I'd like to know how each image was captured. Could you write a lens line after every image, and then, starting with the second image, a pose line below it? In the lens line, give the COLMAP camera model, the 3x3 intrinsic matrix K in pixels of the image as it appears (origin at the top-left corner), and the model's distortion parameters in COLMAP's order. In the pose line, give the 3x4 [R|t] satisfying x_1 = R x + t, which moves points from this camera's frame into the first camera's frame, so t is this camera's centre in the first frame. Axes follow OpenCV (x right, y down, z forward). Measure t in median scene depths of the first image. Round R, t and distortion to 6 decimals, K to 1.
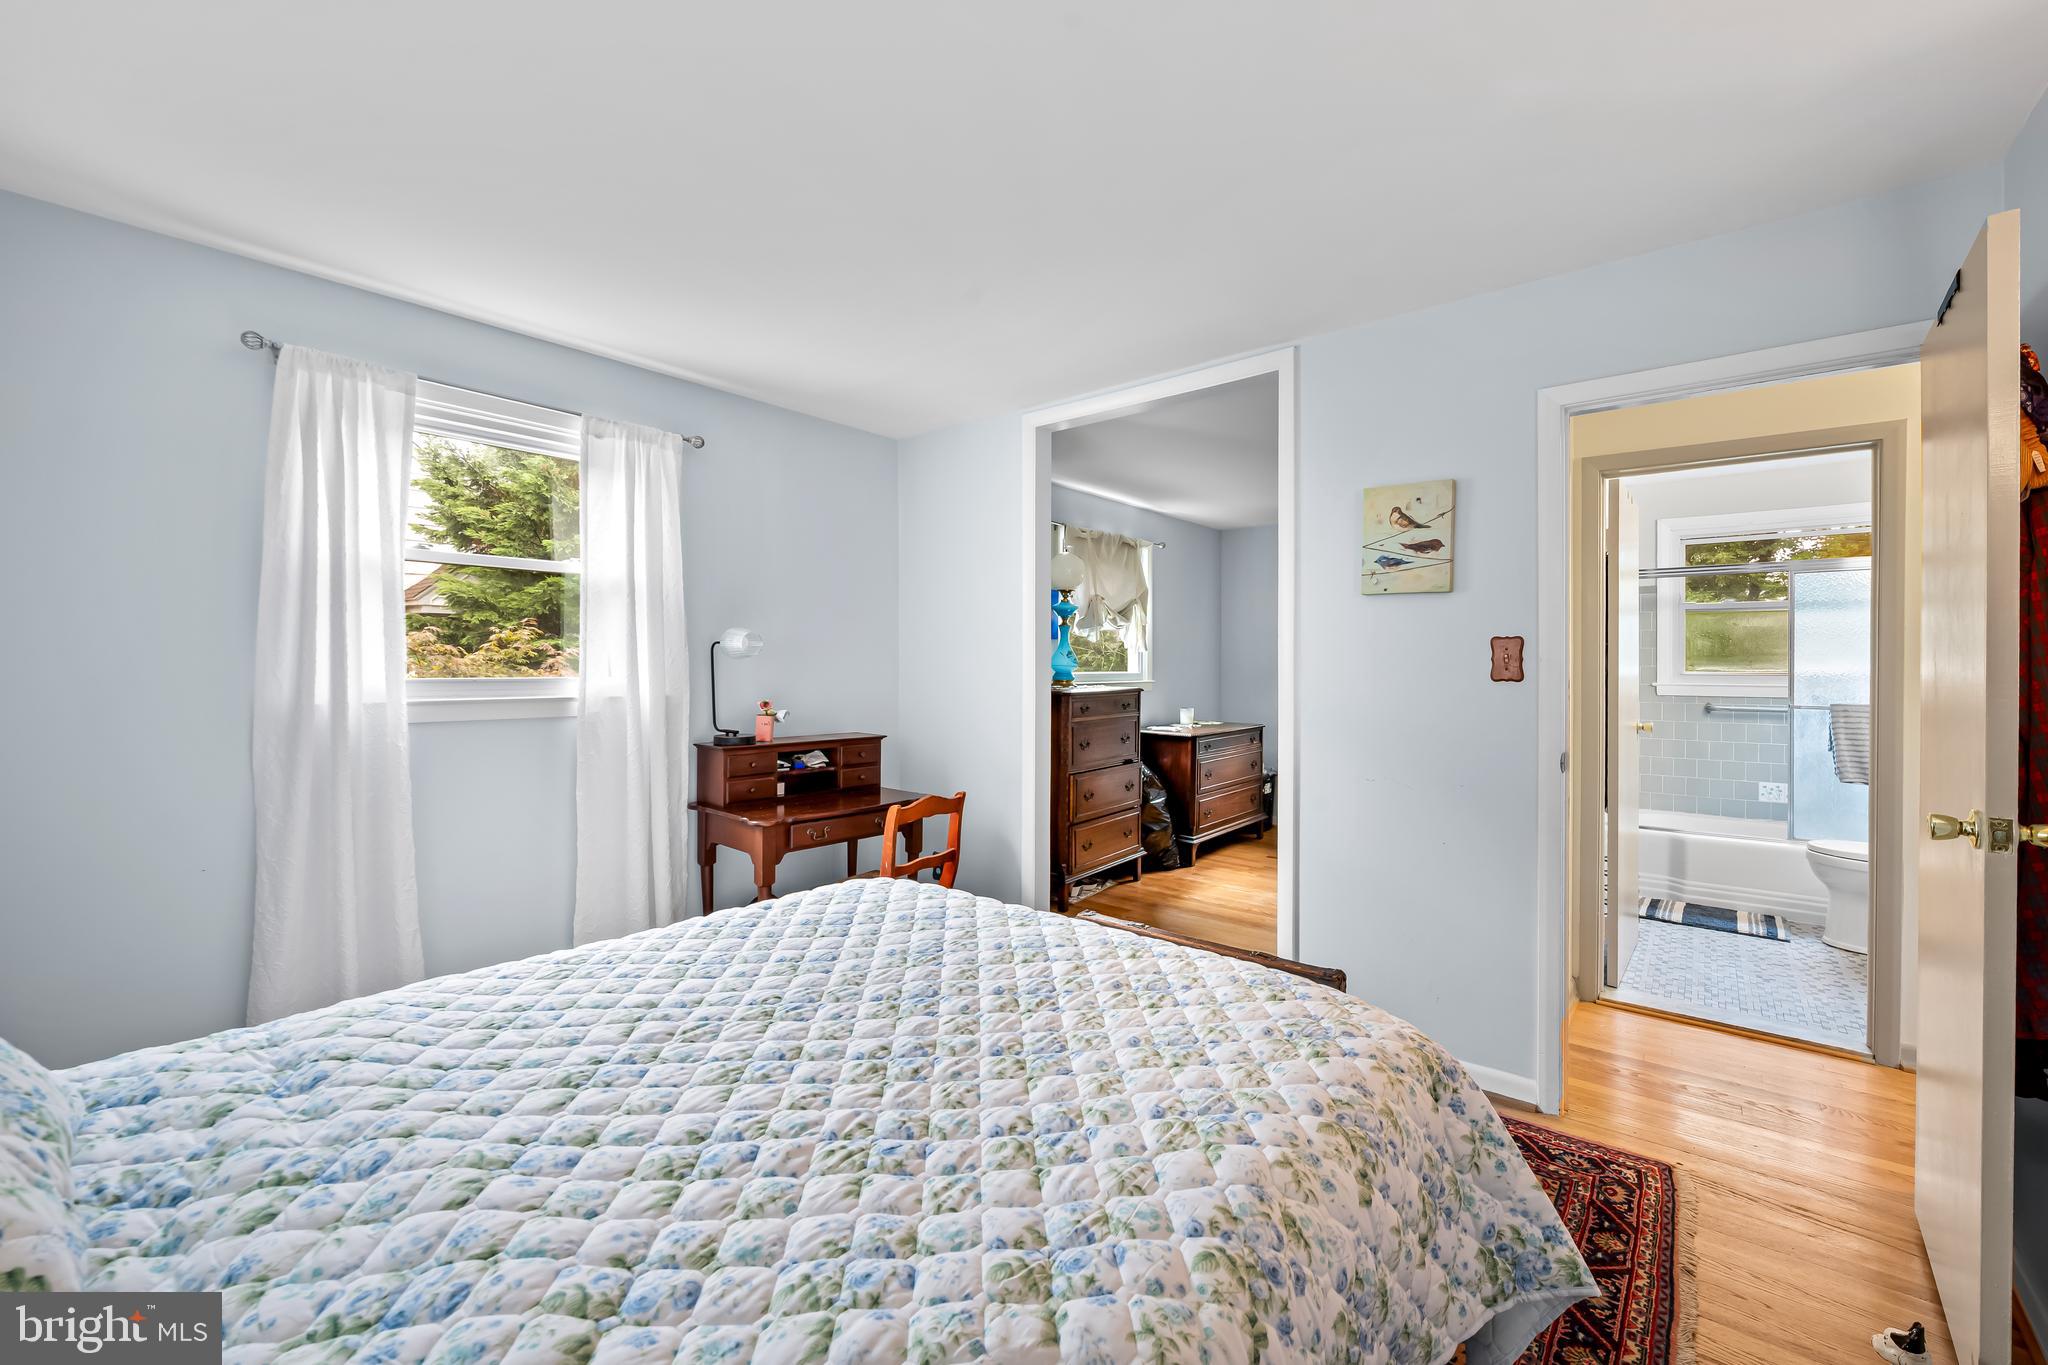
lens RADIAL K [[855.5, 0, 1044.8], [0, 855.5, 675.3], [0, 0, 1]] dist [-0.003200, -0.000178]
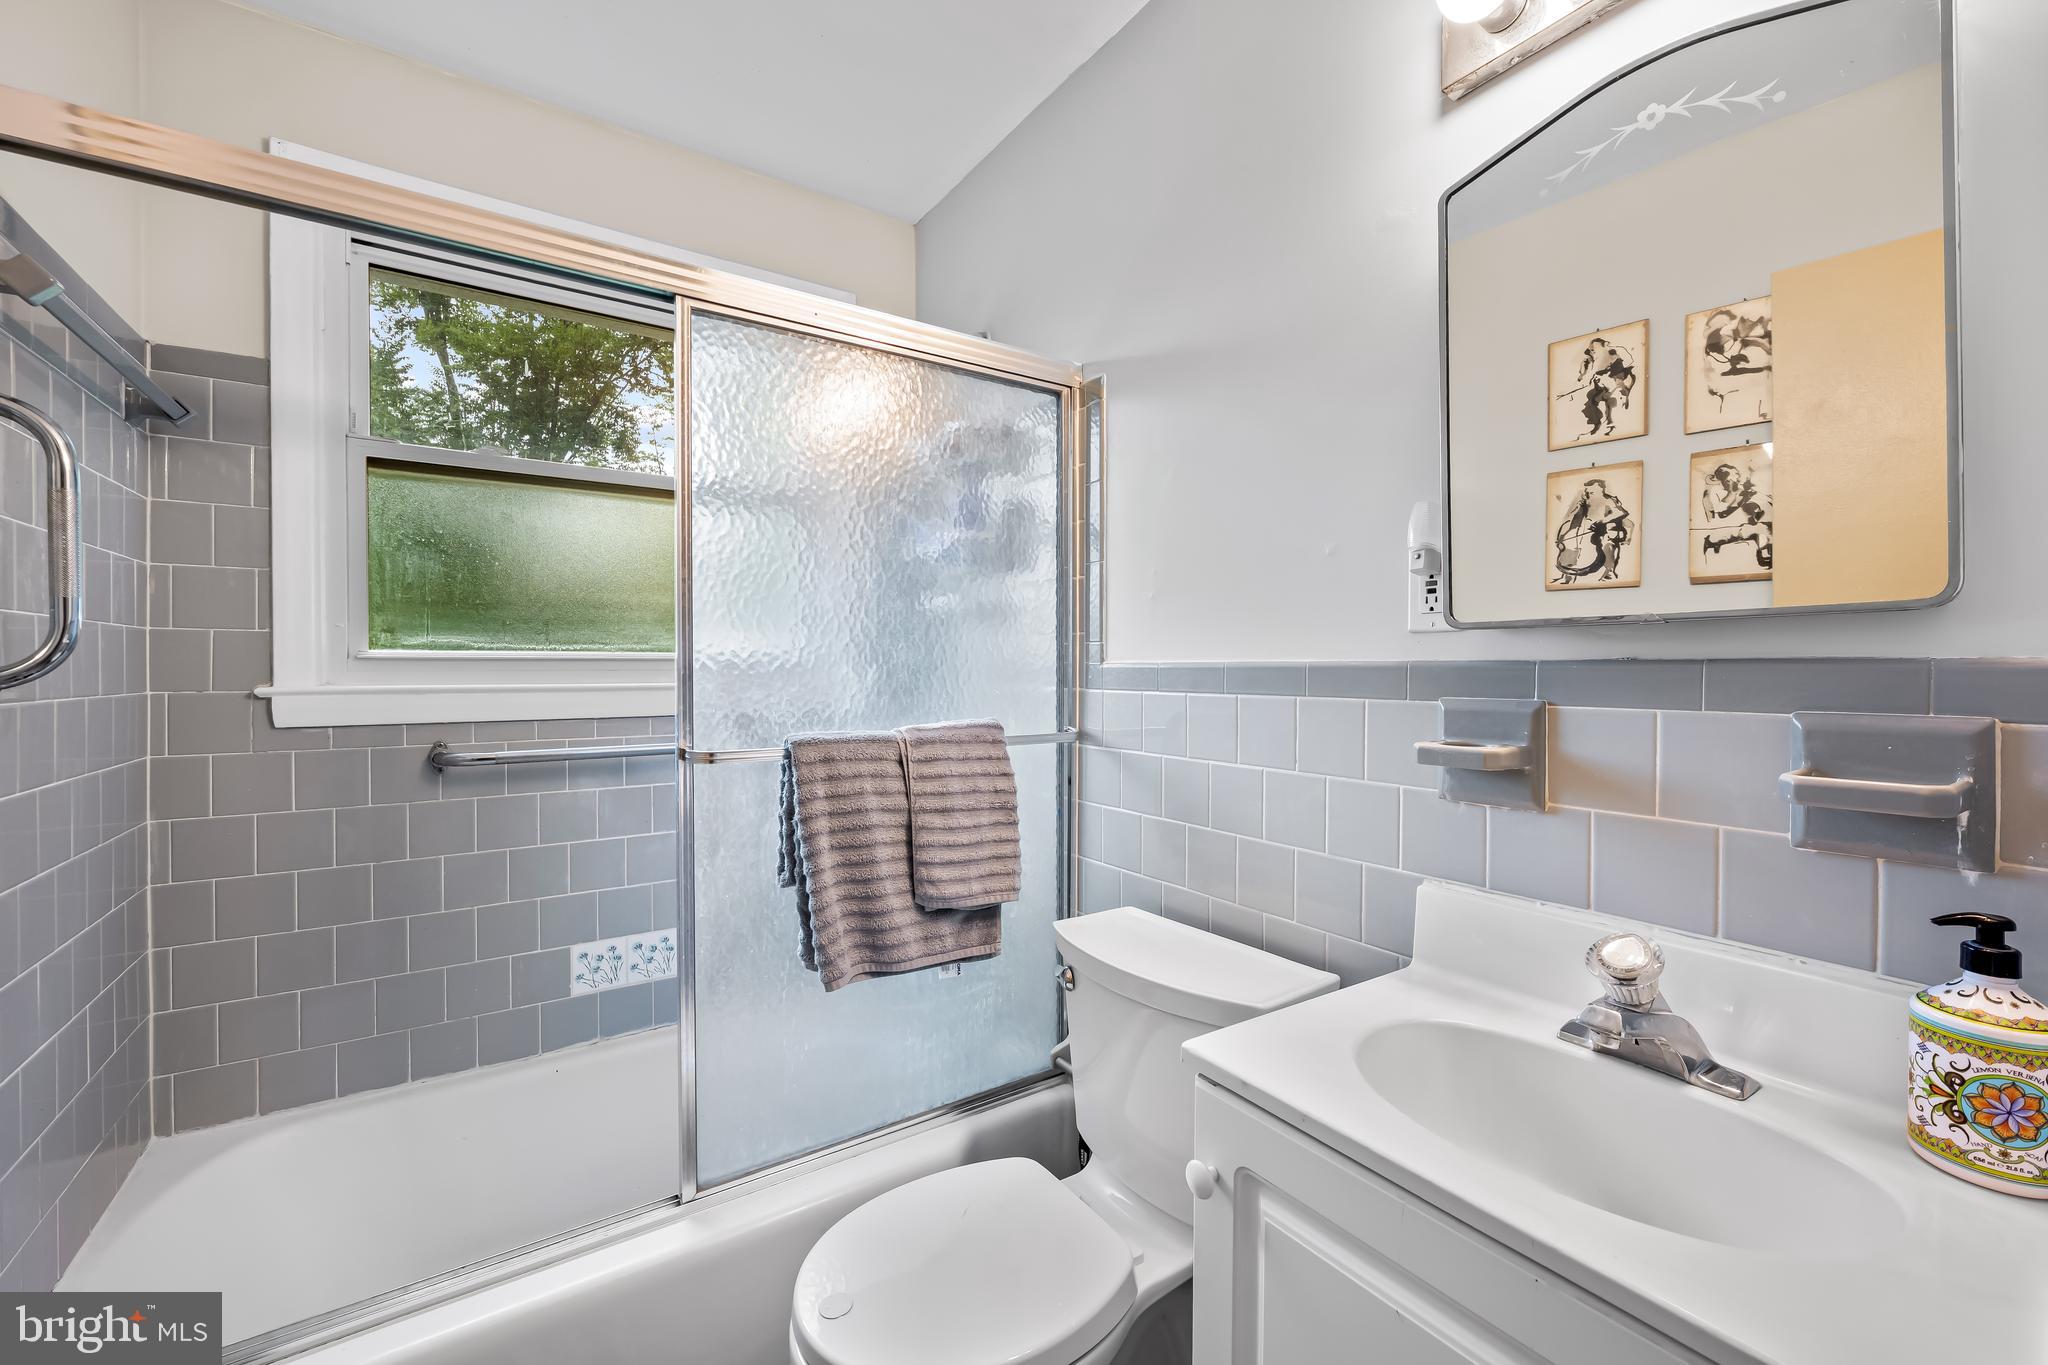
lens RADIAL K [[820.7, 0, 1024.1], [0, 820.7, 663.0], [0, 0, 1]] dist [-0.007384, 0.000061]
pose [[0.308405, -0.002161, 0.951253, 0.548138], [0.005398, 0.999985, 0.000521, 0.001357], [-0.951240, 0.004974, 0.308412, 0.688453]]
